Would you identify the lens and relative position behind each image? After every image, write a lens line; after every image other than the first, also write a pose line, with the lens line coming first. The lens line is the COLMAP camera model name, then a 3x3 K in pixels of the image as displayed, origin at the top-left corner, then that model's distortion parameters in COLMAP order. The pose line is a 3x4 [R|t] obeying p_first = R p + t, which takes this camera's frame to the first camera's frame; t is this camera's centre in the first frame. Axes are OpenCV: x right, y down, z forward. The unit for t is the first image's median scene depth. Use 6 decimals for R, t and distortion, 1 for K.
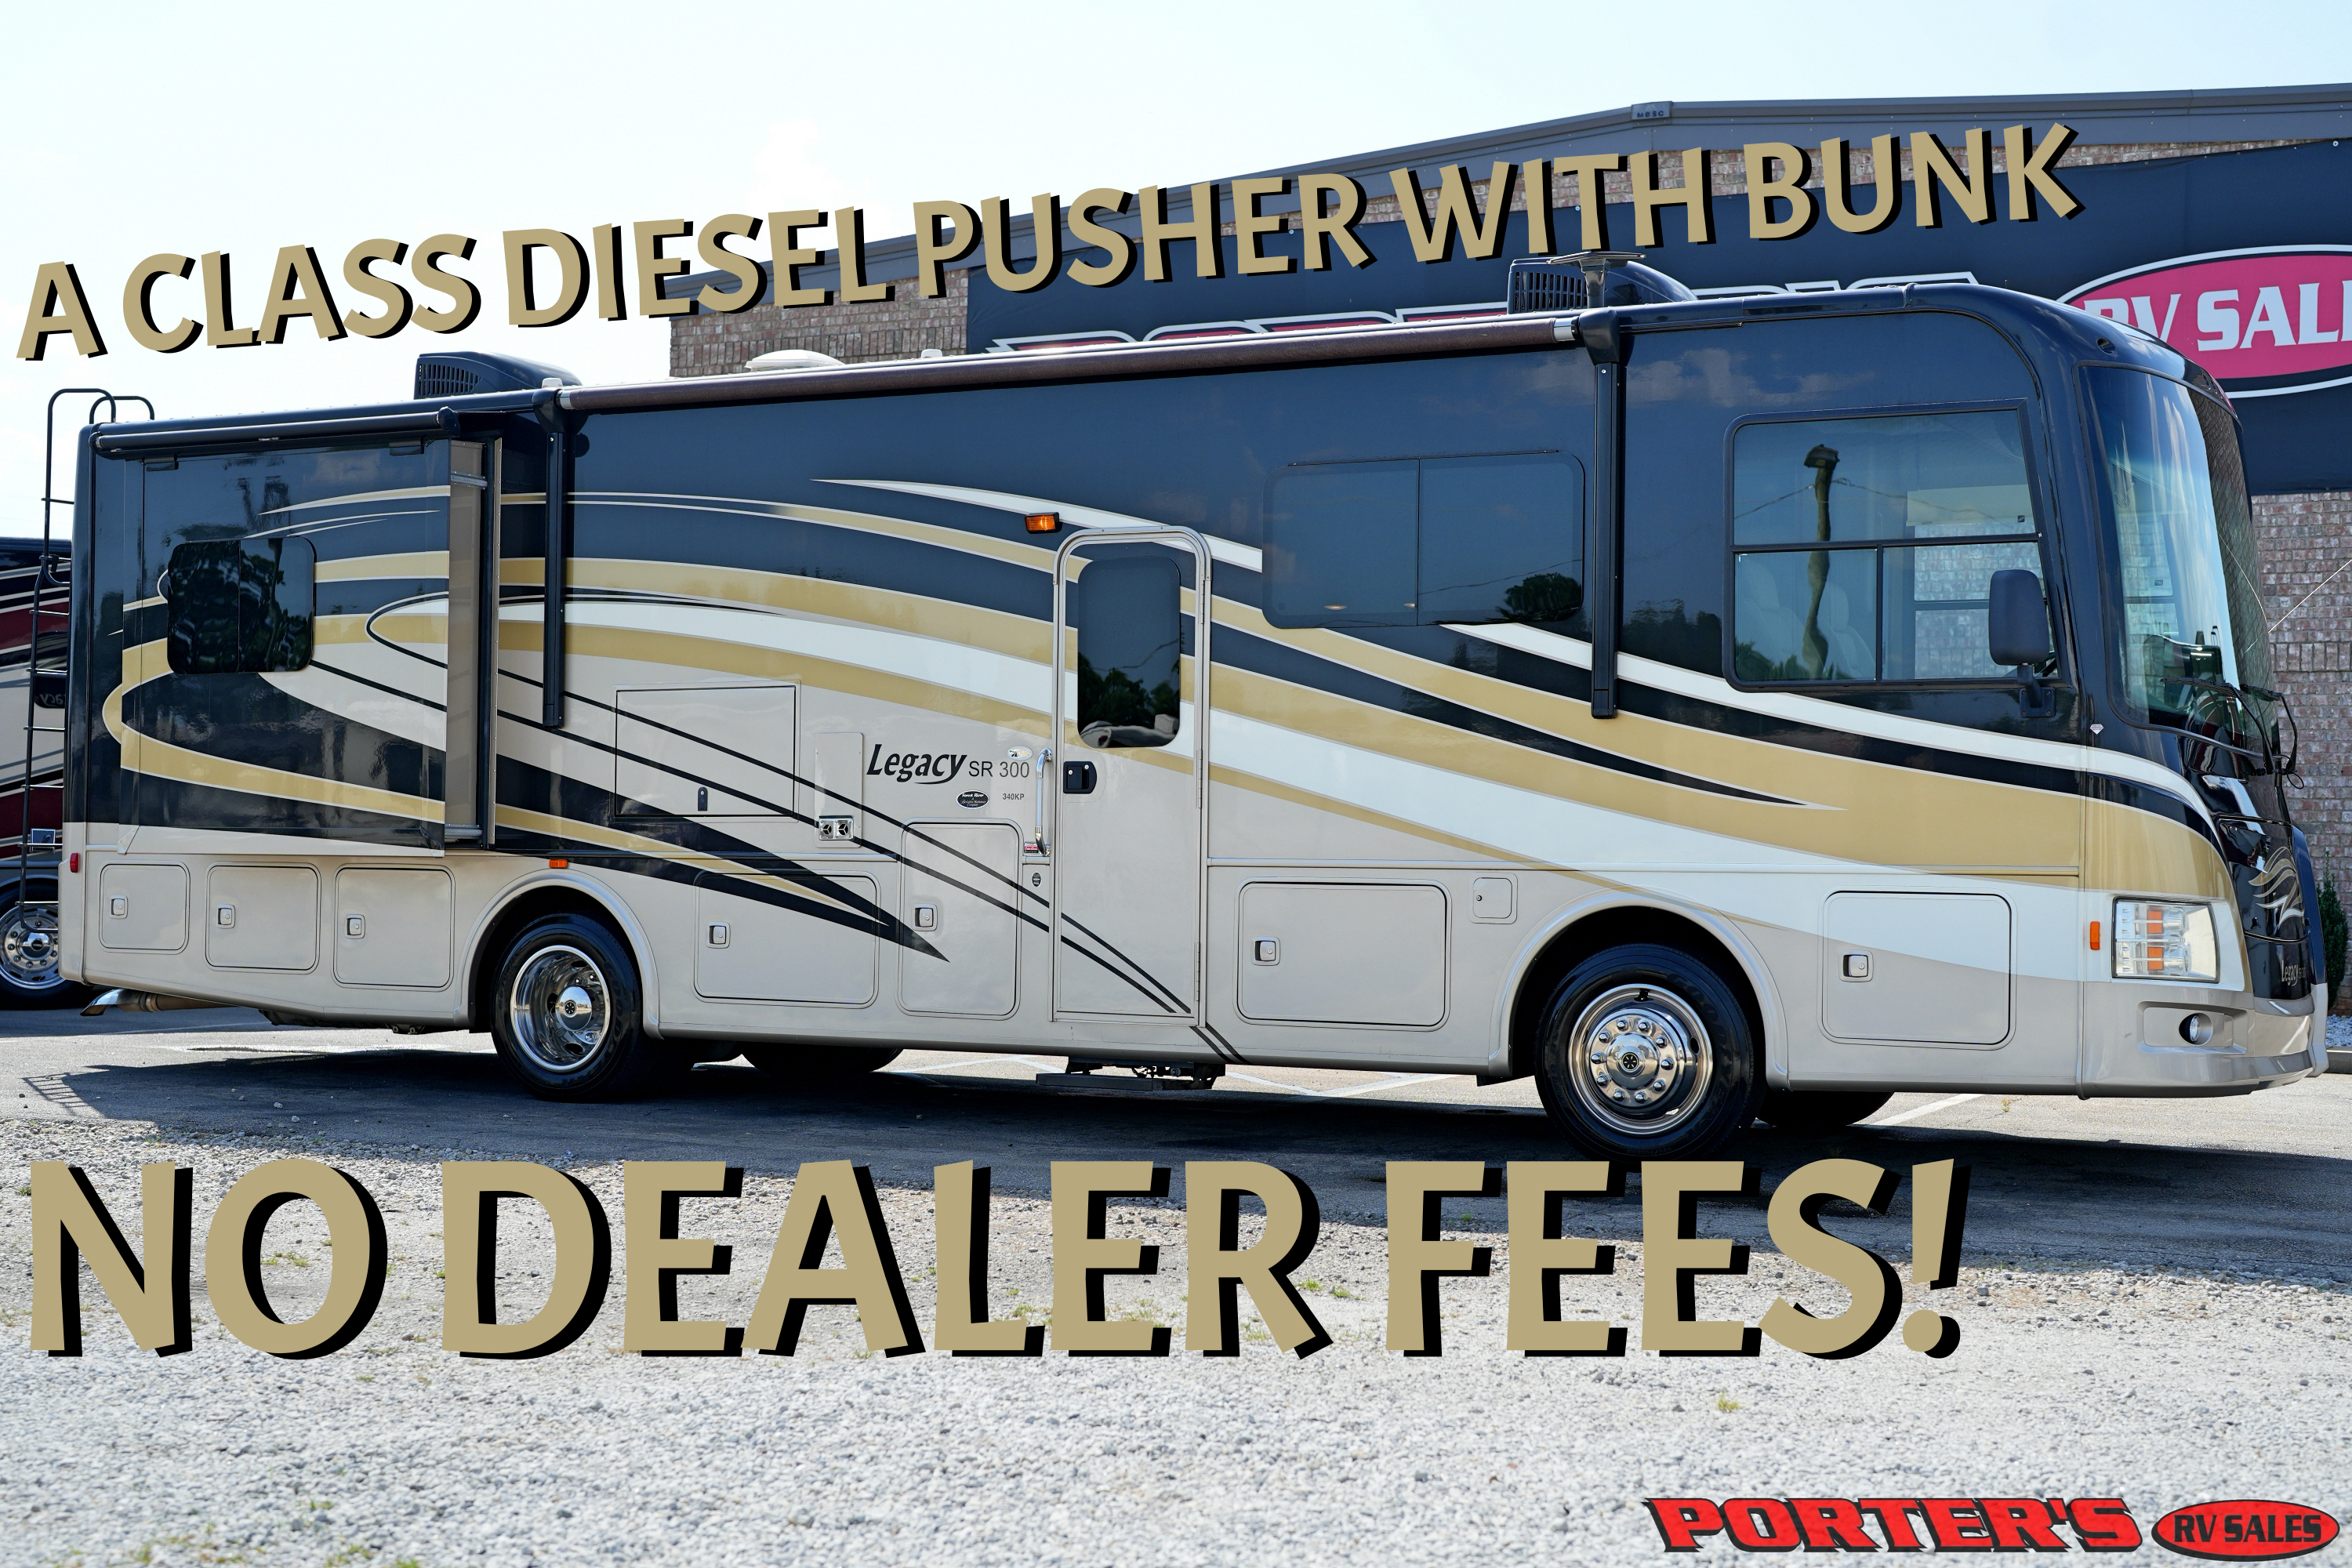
lens RADIAL K [[3240.8, 0, 1176.0], [0, 3240.8, 784.0], [0, 0, 1]] dist [-0.146386, 0.995779]
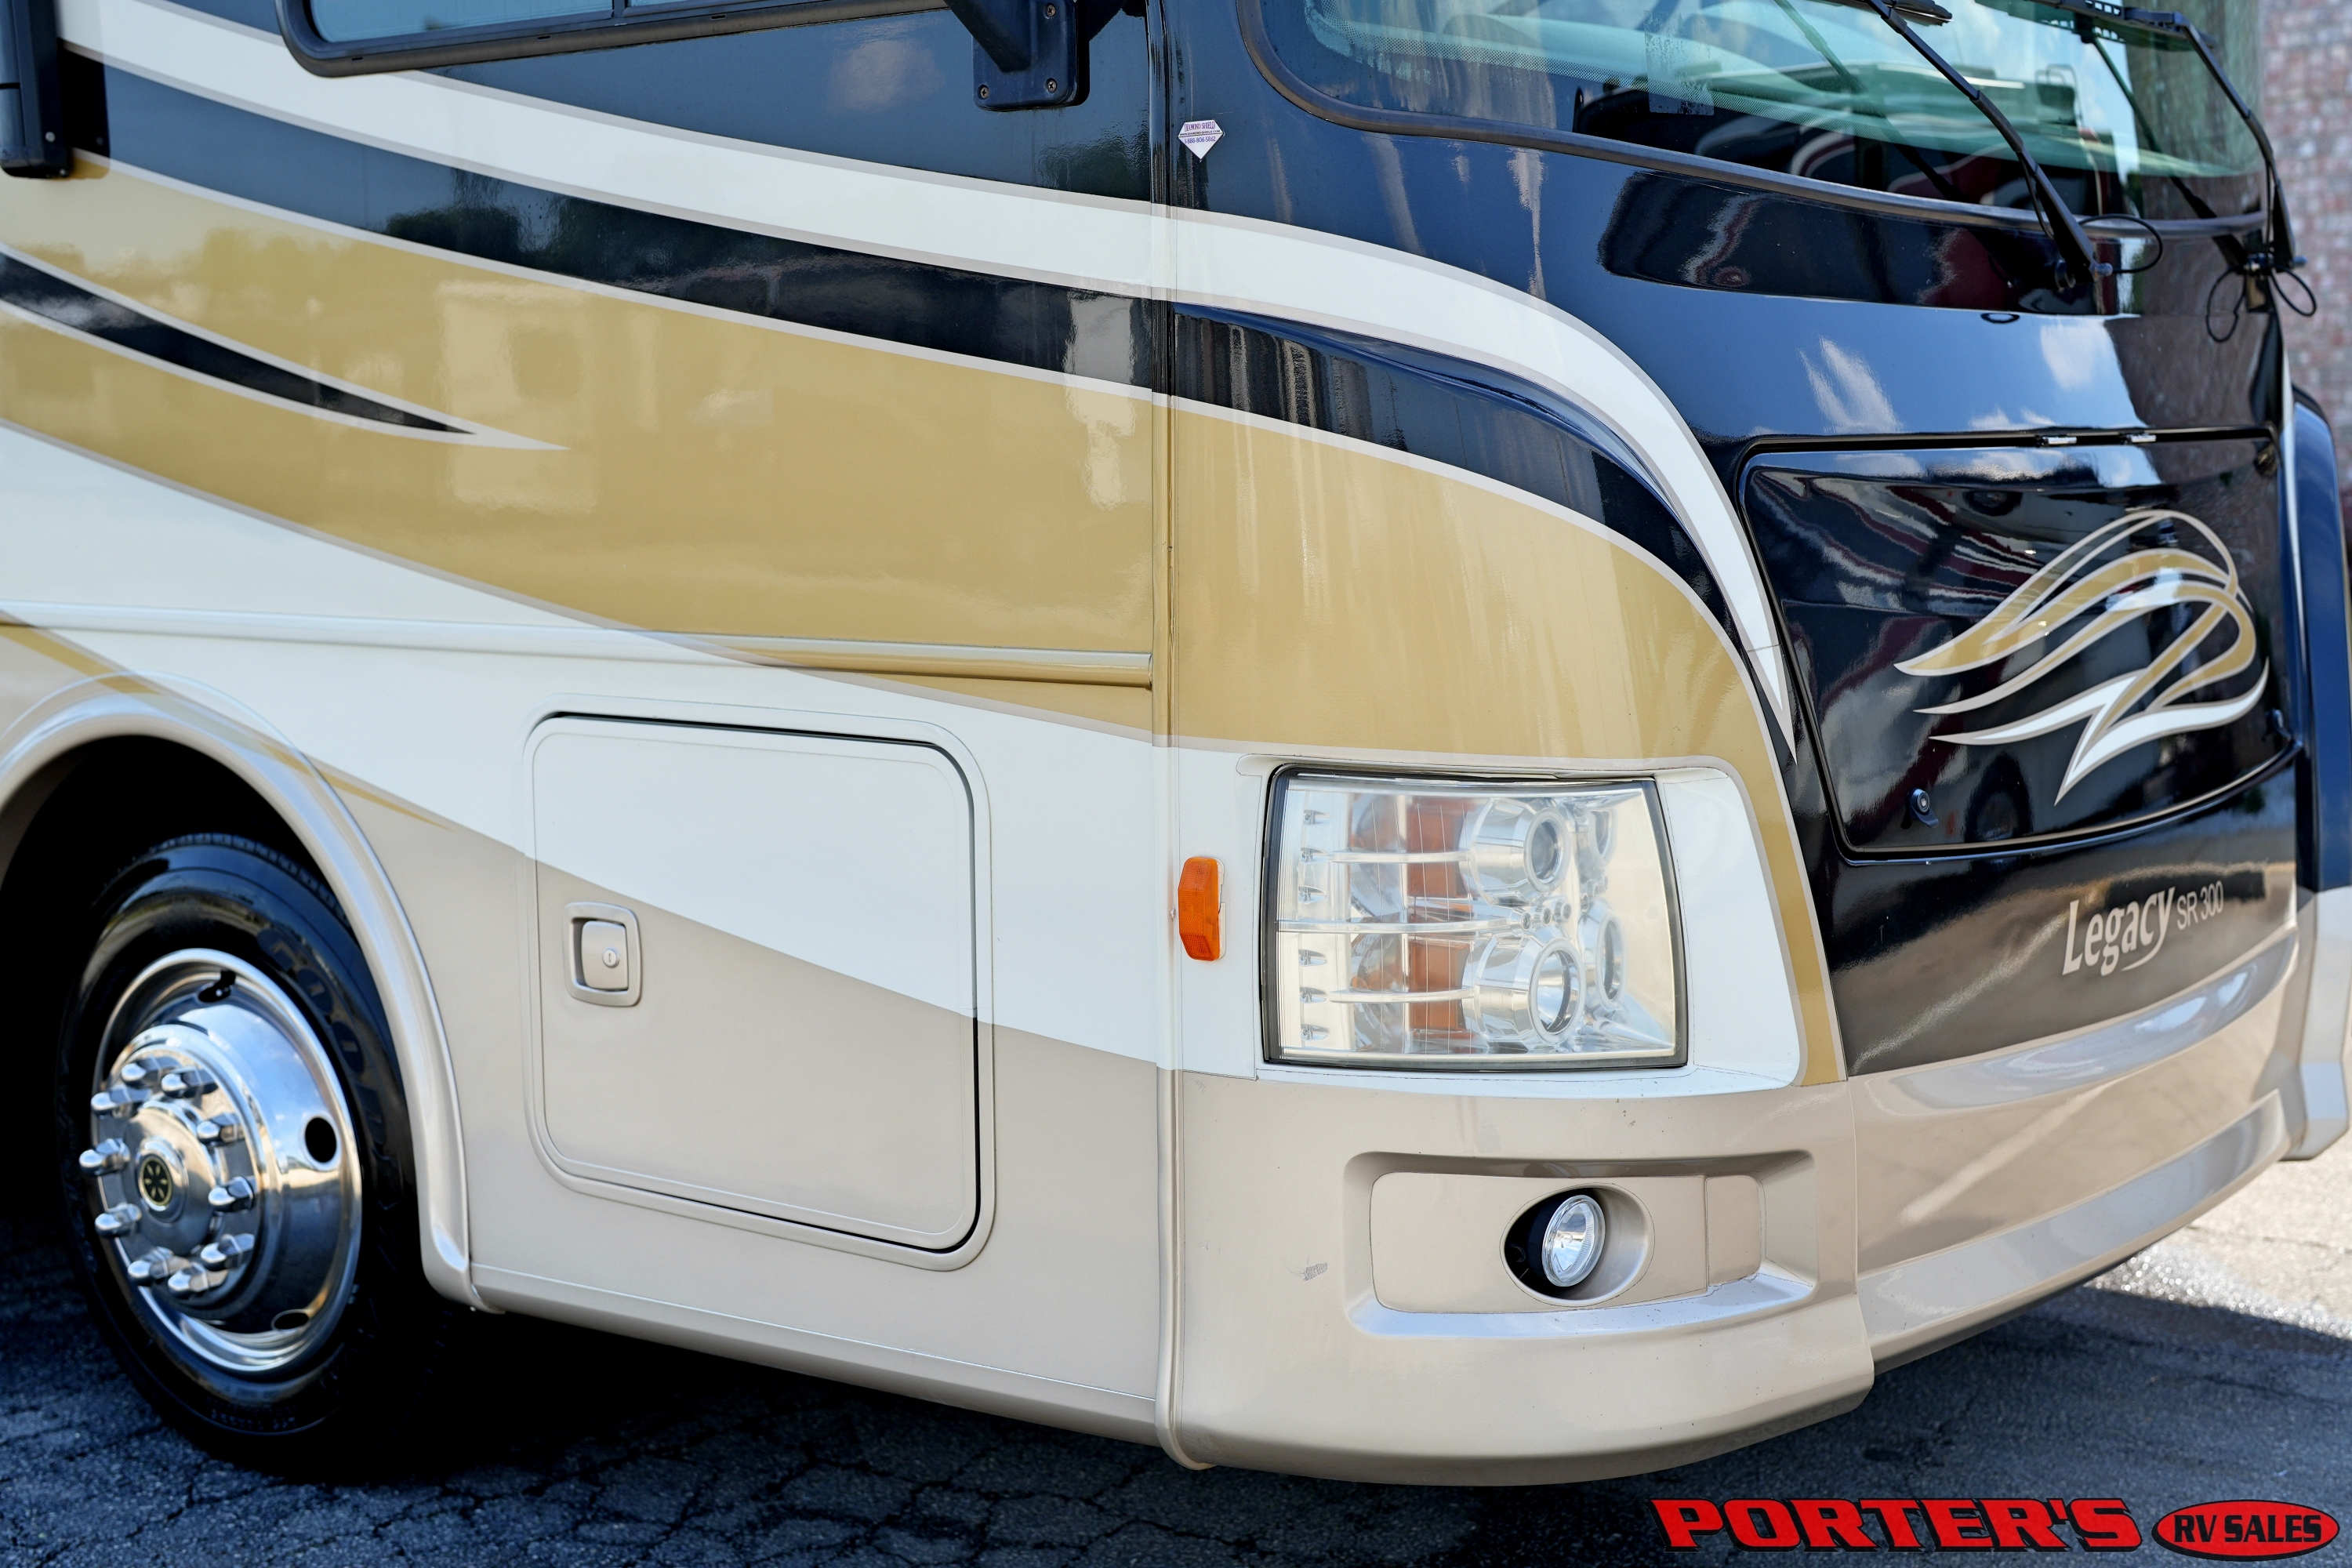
lens RADIAL K [[3240.8, 0, 1176.0], [0, 3240.8, 784.0], [0, 0, 1]] dist [-0.146386, 0.995779]
pose [[0.986221, -0.006555, -0.165303, 0.285182], [0.030273, 0.989493, 0.141377, -0.001813], [0.162639, -0.144434, 0.976057, 0.638099]]
